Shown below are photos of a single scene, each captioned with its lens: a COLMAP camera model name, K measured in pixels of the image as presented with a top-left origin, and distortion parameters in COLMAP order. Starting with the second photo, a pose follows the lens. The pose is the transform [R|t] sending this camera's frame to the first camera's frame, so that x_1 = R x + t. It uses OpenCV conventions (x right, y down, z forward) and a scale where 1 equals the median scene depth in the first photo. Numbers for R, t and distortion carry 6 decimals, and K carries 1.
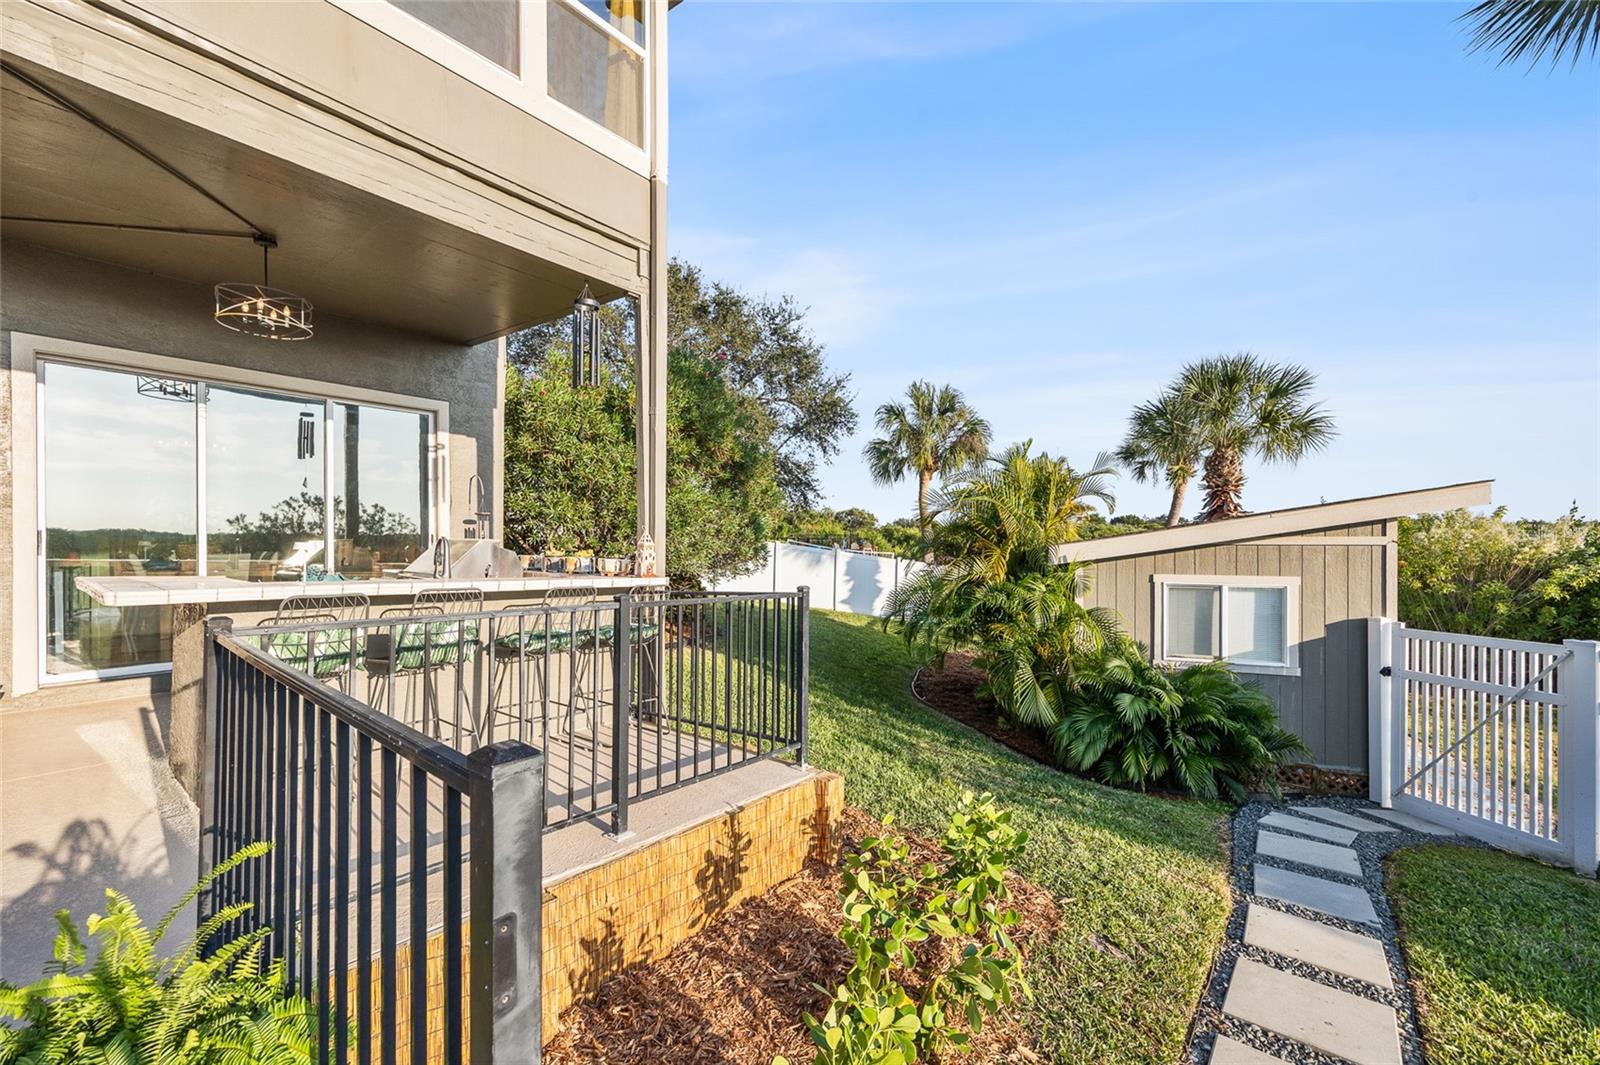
lens RADIAL K [[611.7, 0, 794.6], [0, 611.7, 539.1], [0, 0, 1]] dist [0.002074, 0.000081]
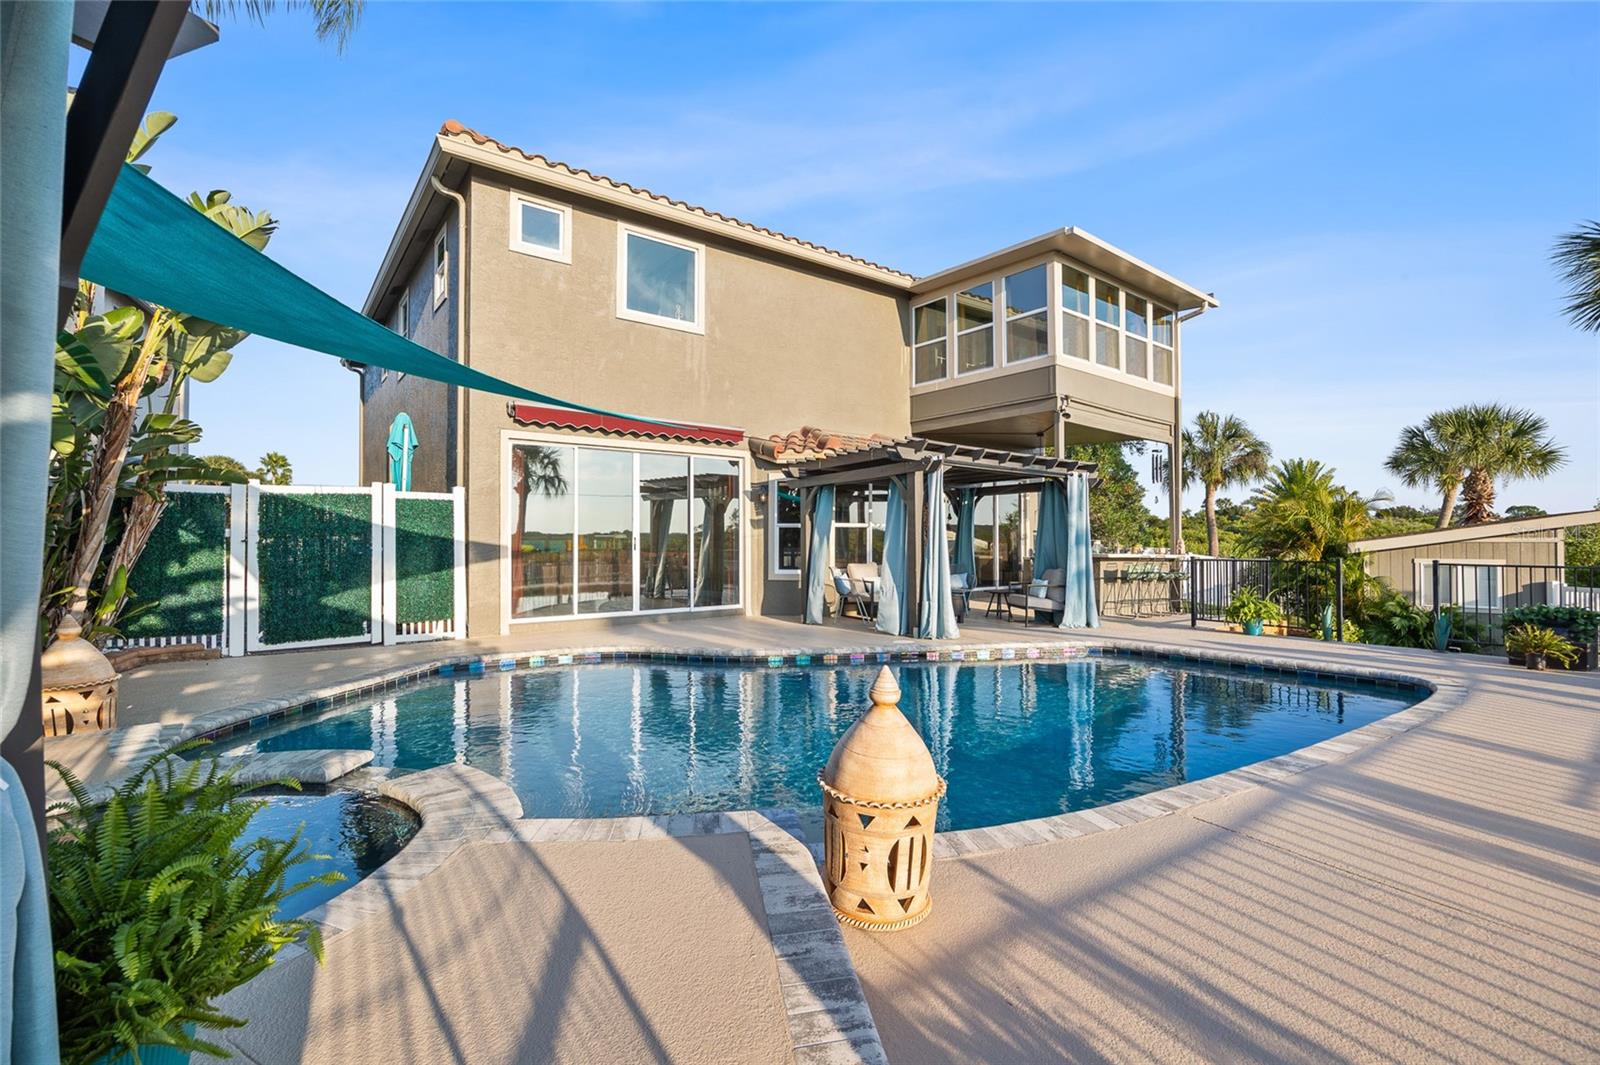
lens RADIAL K [[703.6, 0, 800.0], [0, 703.6, 532.5], [0, 0, 1]] dist [-0.001495, -0.000689]
pose [[0.978200, -0.006568, -0.207562, -0.482028], [0.005111, 0.999958, -0.007555, -0.008457], [0.207603, 0.006330, 0.978193, -0.897607]]
